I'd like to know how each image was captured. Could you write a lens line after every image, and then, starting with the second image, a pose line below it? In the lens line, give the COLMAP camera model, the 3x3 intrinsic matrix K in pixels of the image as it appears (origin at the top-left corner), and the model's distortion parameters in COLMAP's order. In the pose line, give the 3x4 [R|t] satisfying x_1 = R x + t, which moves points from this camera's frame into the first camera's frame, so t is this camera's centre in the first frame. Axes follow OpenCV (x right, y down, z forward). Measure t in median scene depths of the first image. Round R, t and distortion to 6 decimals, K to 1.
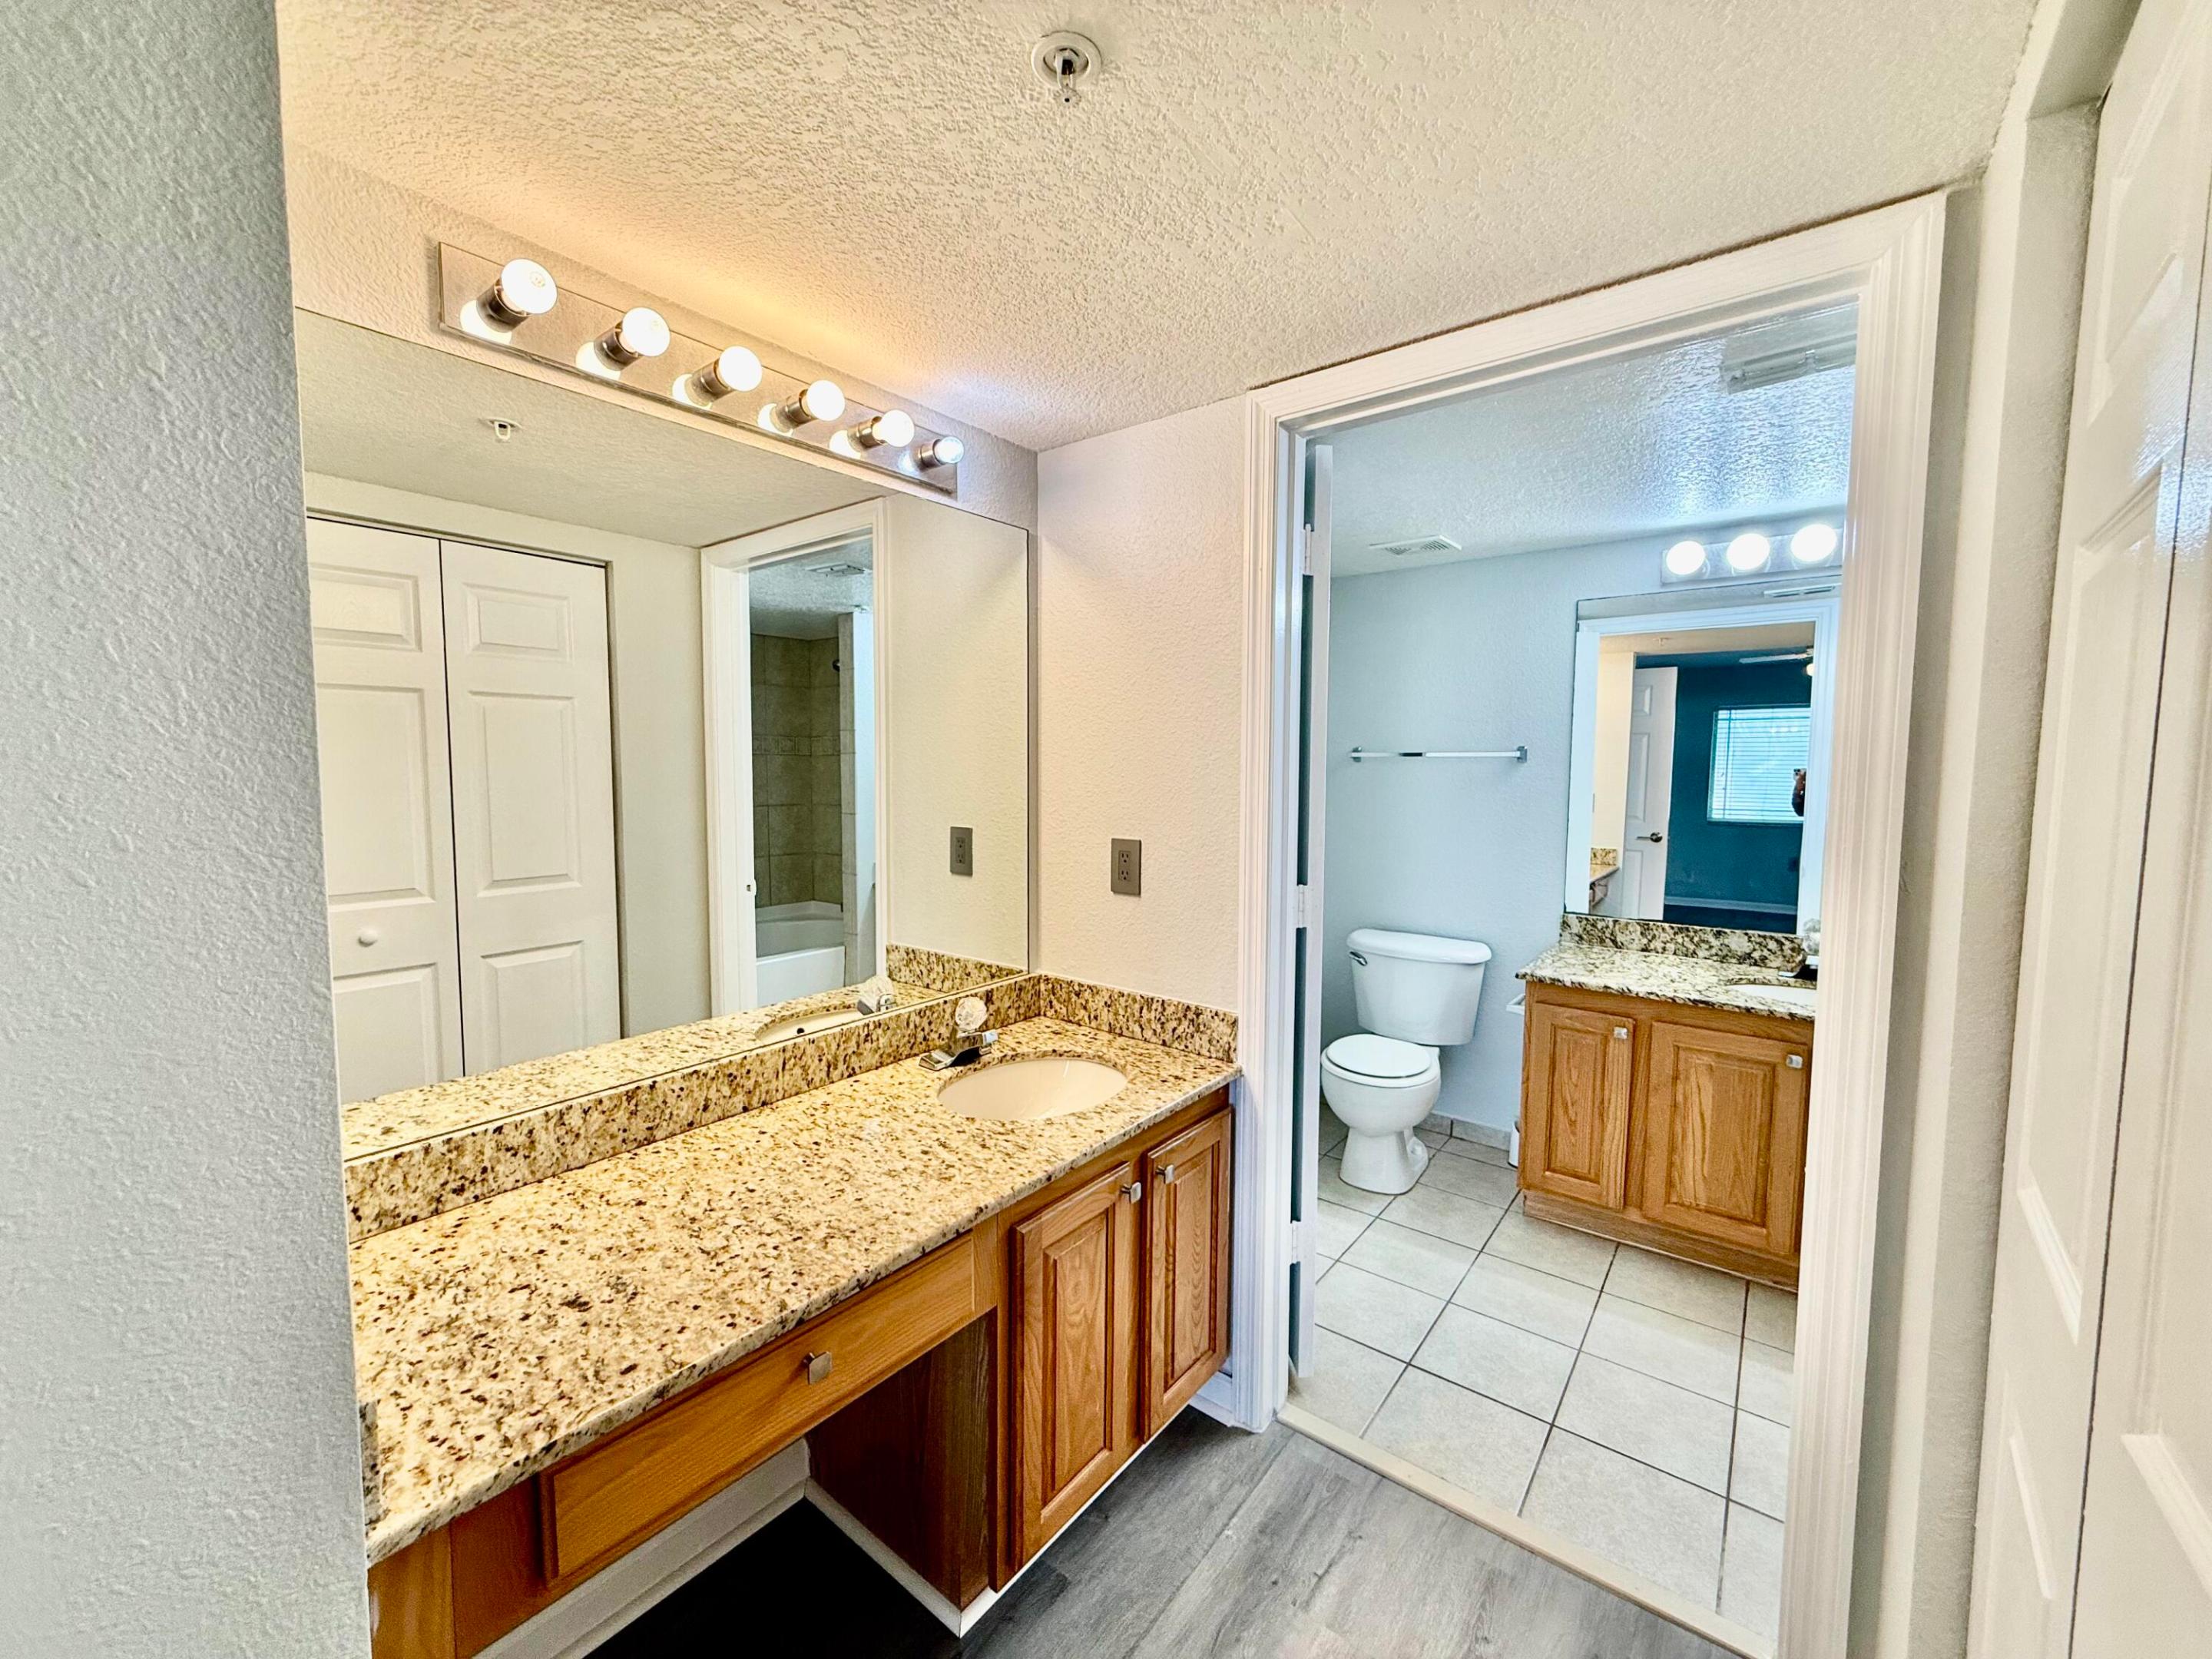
lens RADIAL K [[880.2, 0, 1097.5], [0, 880.2, 827.1], [0, 0, 1]] dist [0.001435, 0.000087]
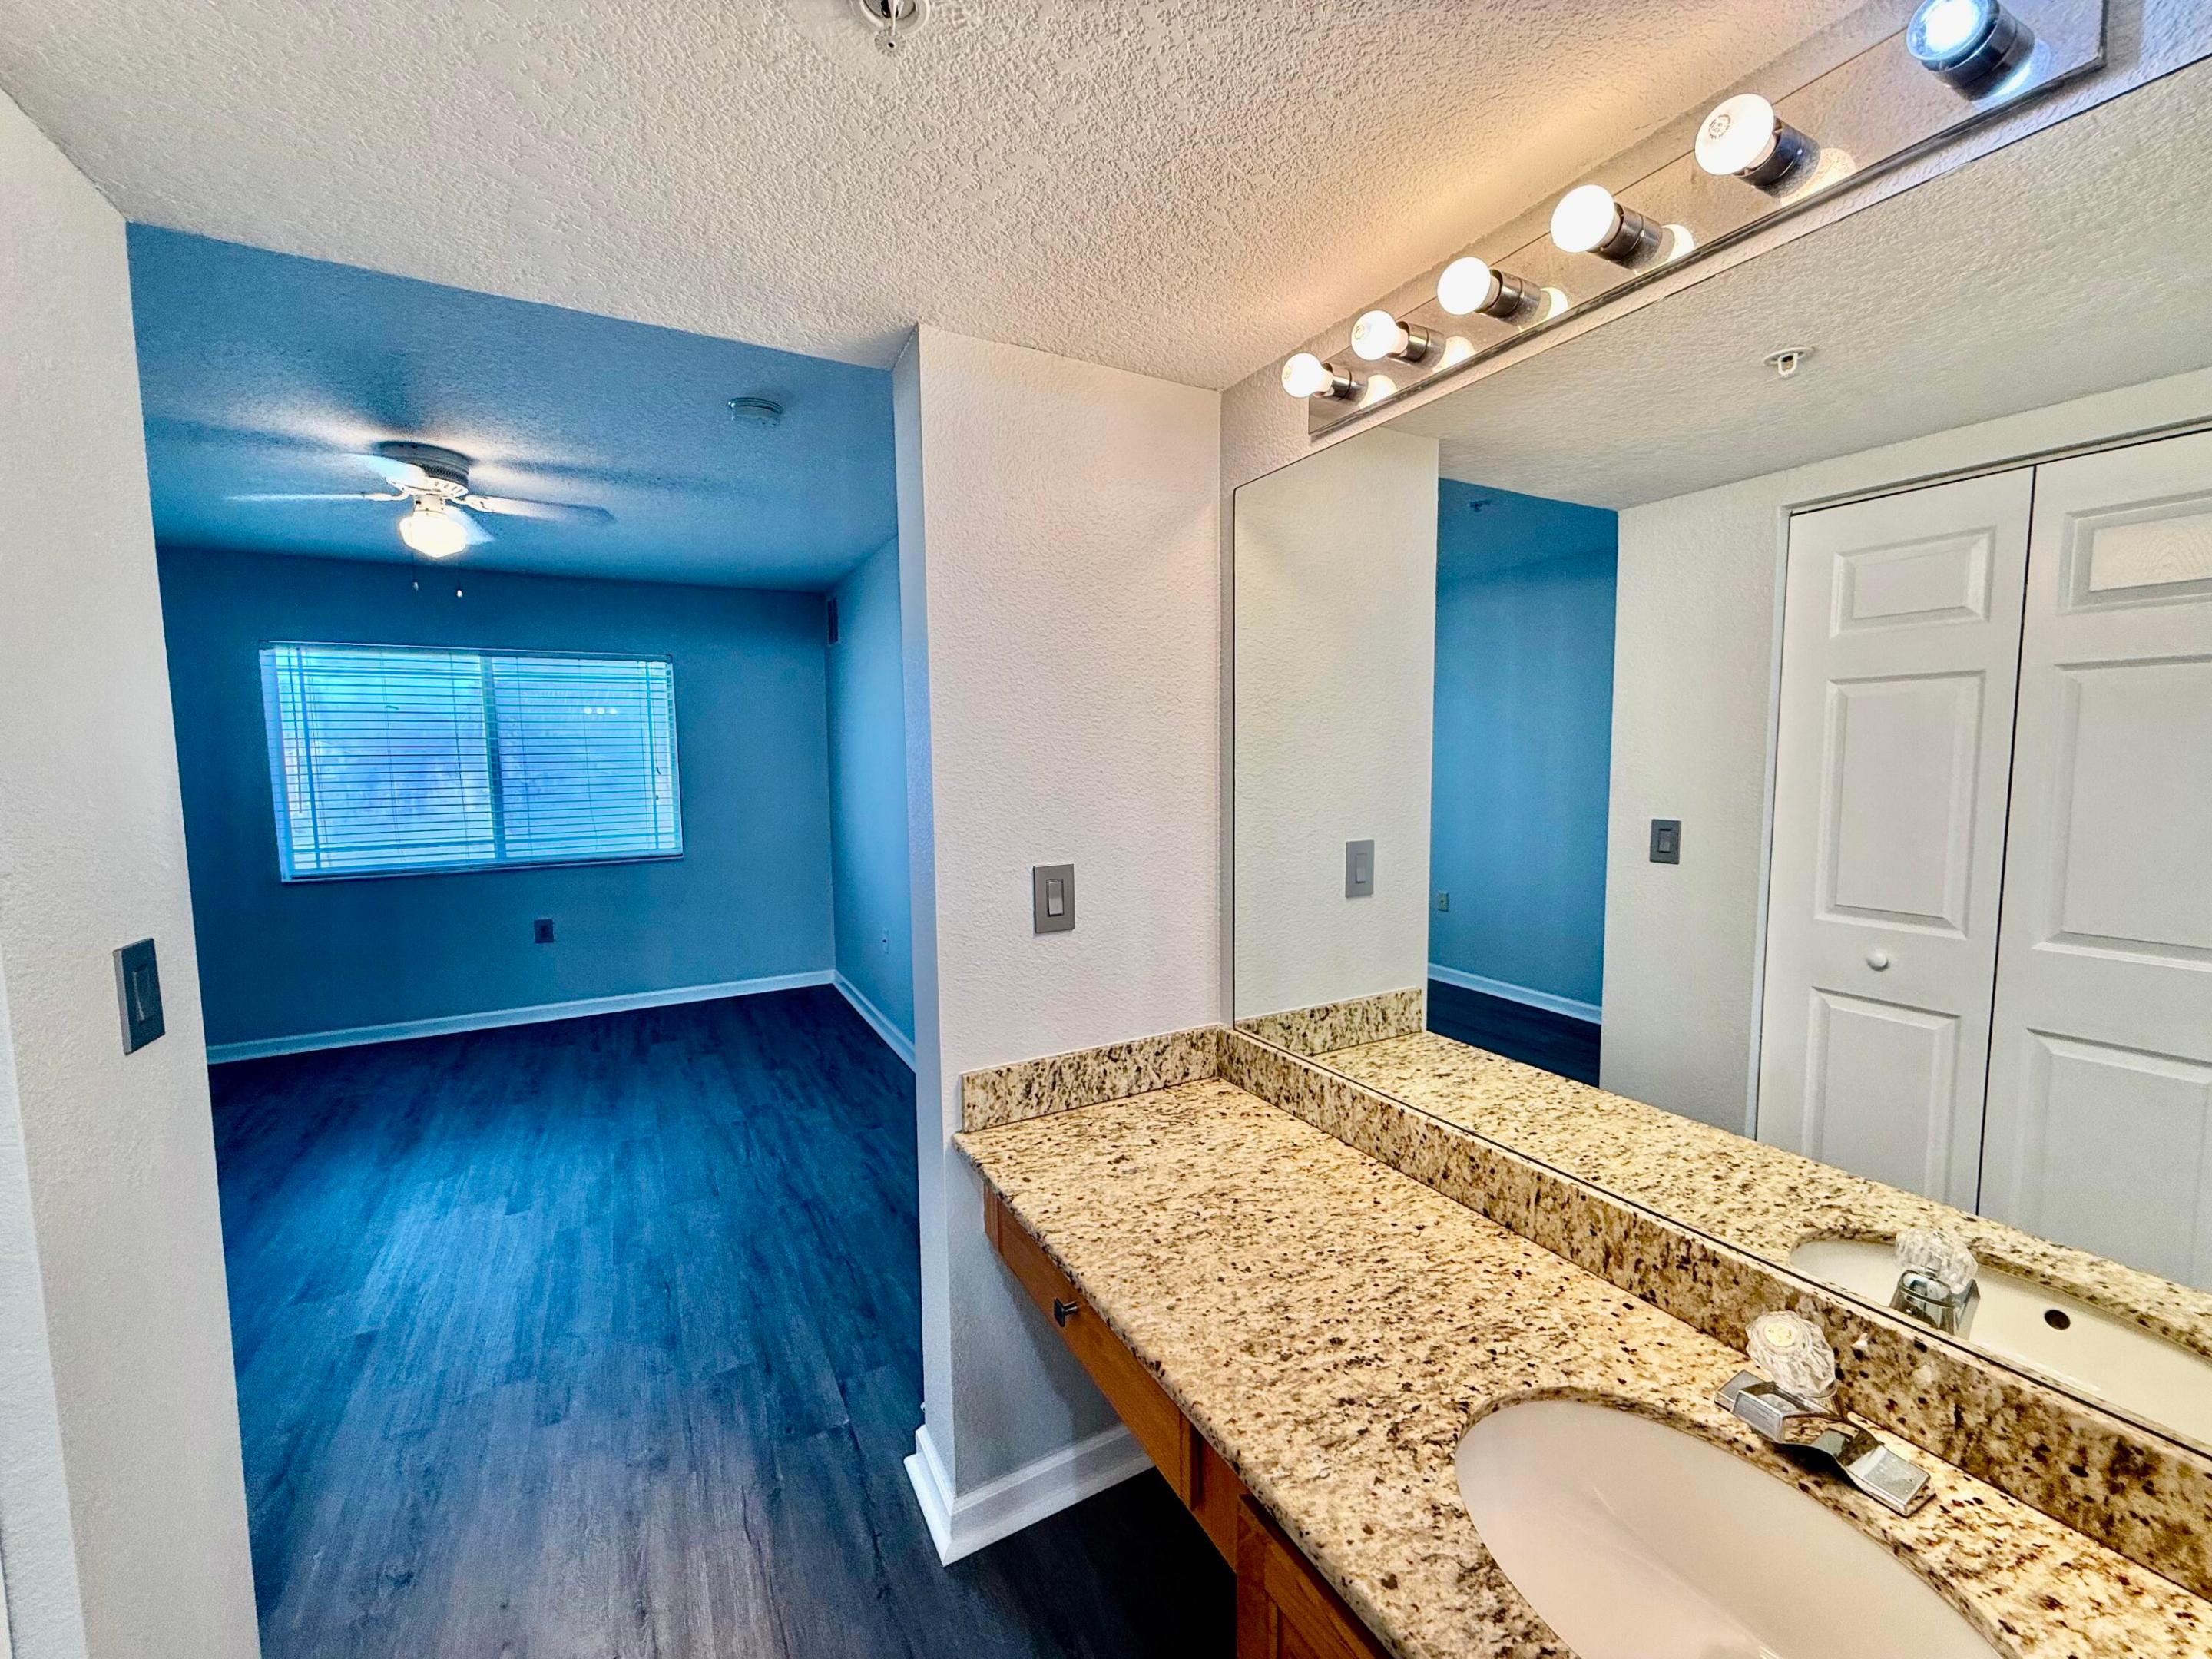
lens RADIAL K [[880.2, 0, 1097.5], [0, 880.2, 827.1], [0, 0, 1]] dist [0.001435, 0.000087]
pose [[-0.398310, 0.077426, -0.913977, 0.468634], [-0.054909, 0.992631, 0.108019, -0.100328], [0.915606, 0.093211, -0.391124, 1.005653]]
